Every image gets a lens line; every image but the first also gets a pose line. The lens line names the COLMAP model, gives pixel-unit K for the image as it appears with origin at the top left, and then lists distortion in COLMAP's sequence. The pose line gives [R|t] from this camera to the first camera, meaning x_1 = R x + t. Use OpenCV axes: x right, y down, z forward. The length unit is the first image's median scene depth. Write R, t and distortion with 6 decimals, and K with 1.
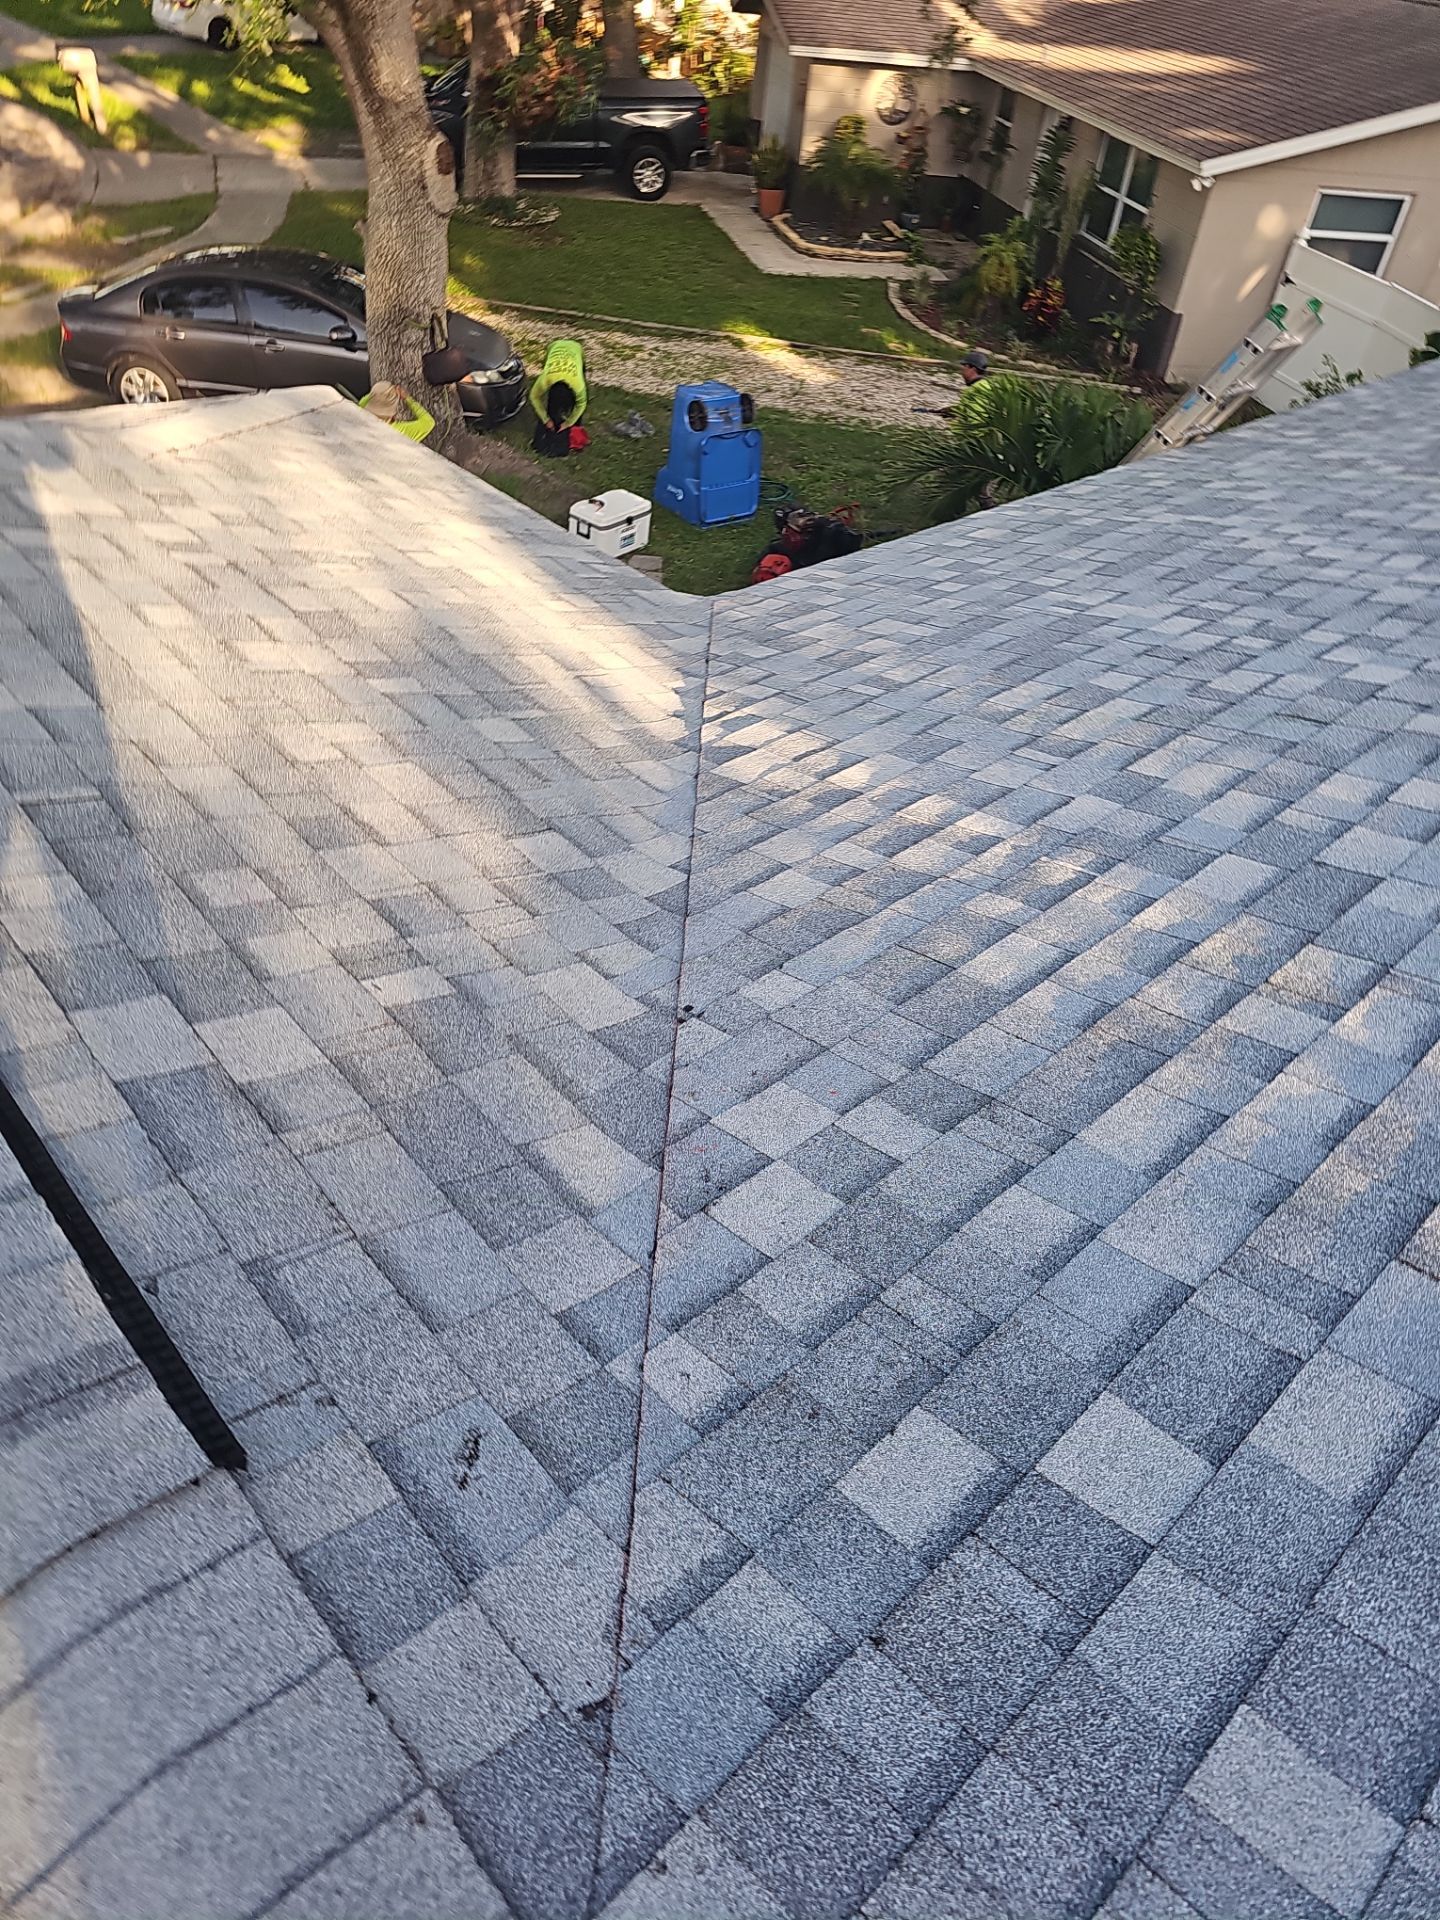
lens RADIAL K [[1217.8, 0, 717.2], [0, 1217.8, 983.4], [0, 0, 1]] dist [0.004519, -0.006729]
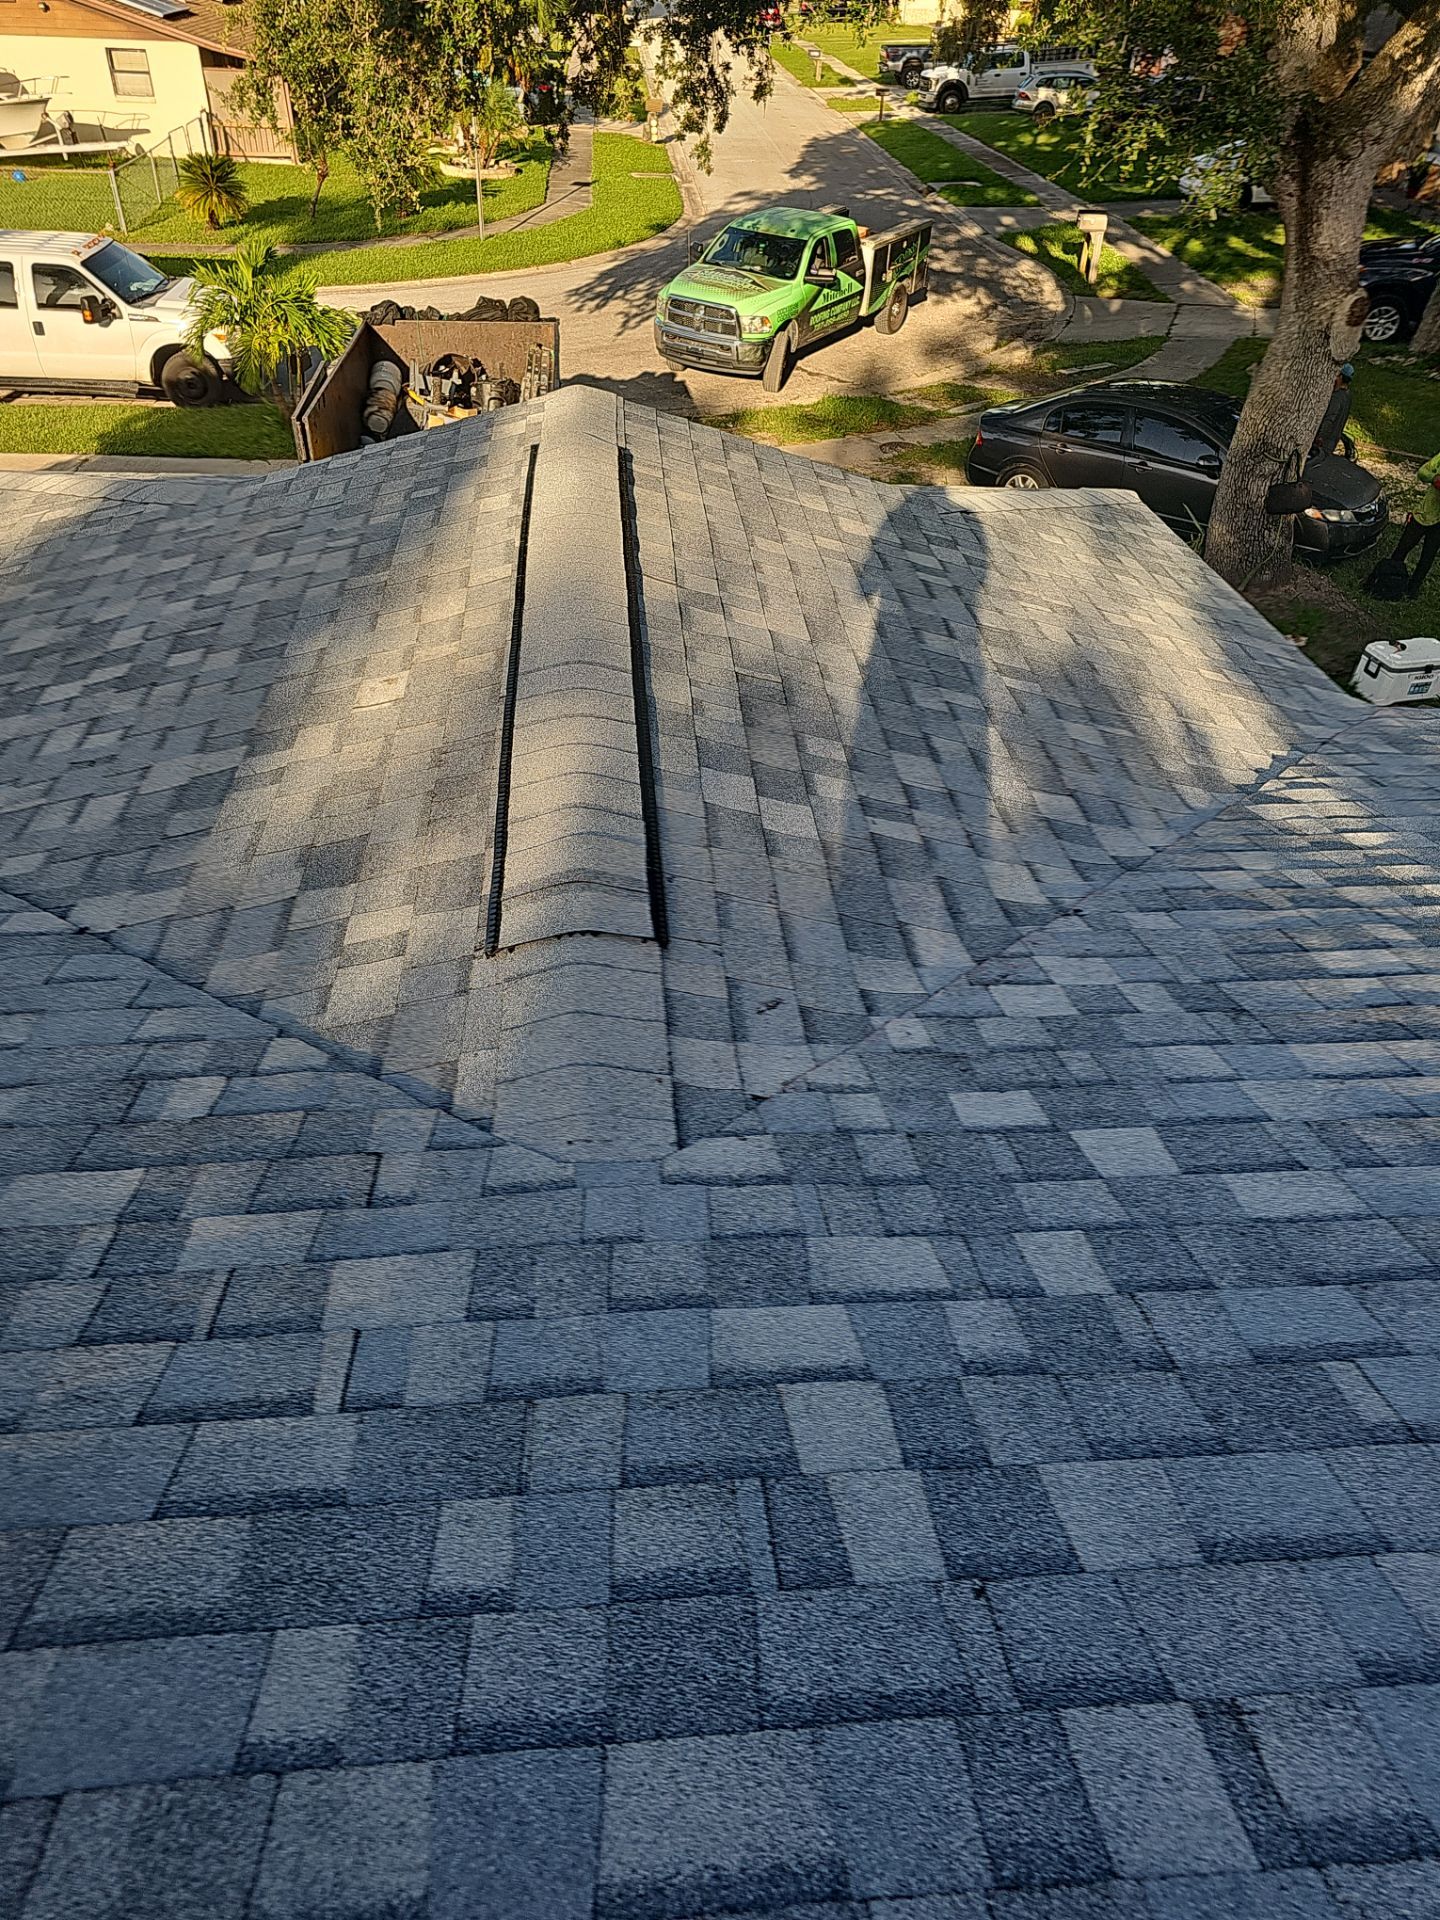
lens RADIAL K [[1217.8, 0, 717.2], [0, 1217.8, 983.4], [0, 0, 1]] dist [0.004519, -0.006729]
pose [[0.787098, 0.318059, -0.528503, 0.077311], [-0.363799, 0.931291, 0.018656, 0.041977], [0.498124, 0.177585, 0.848726, -0.060858]]
